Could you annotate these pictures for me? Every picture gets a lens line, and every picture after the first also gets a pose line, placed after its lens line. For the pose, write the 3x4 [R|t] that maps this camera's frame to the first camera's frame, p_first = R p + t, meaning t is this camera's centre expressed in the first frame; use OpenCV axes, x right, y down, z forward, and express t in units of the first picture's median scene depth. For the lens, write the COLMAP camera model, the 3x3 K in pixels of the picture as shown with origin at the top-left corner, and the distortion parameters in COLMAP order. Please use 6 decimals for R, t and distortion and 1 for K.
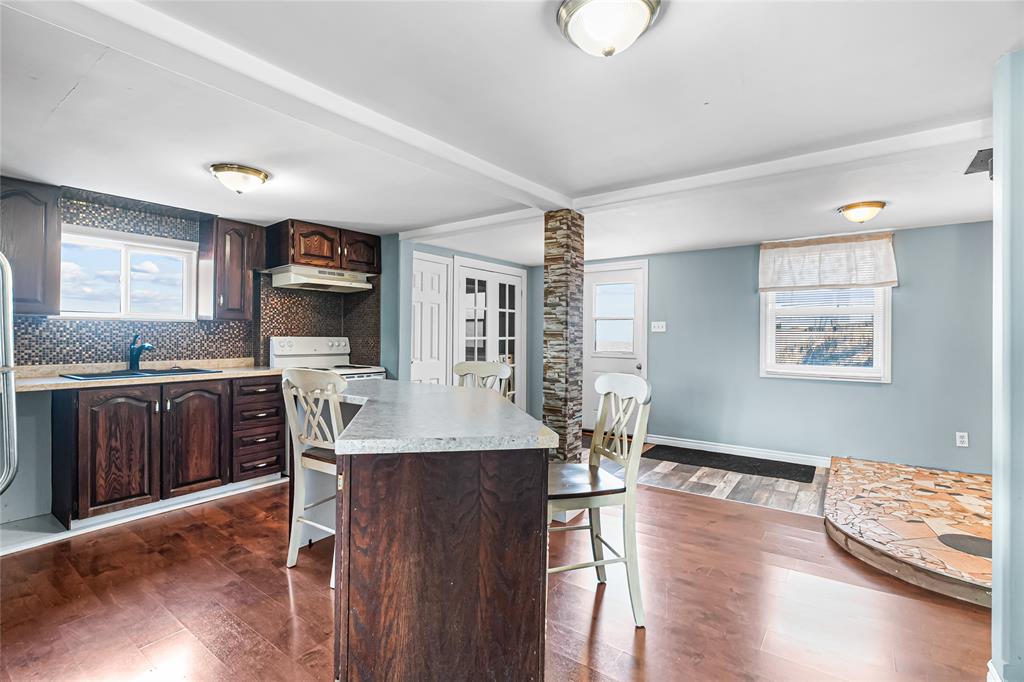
lens RADIAL K [[462.5, 0, 507.7], [0, 462.5, 337.8], [0, 0, 1]] dist [-0.000403, 0.000003]
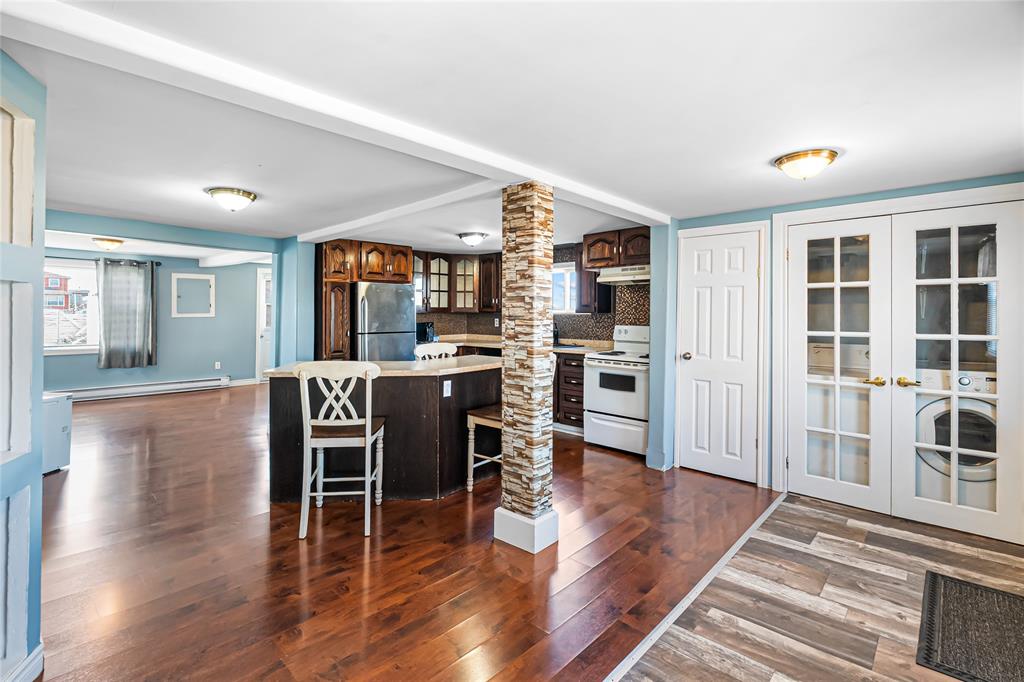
lens RADIAL K [[446.5, 0, 495.6], [0, 446.5, 314.0], [0, 0, 1]] dist [-0.015027, 0.000102]
pose [[-0.095184, -0.006326, -0.995440, 0.714904], [-0.009343, 0.999941, -0.005461, -0.022971], [0.995416, 0.008781, -0.095237, 0.778302]]
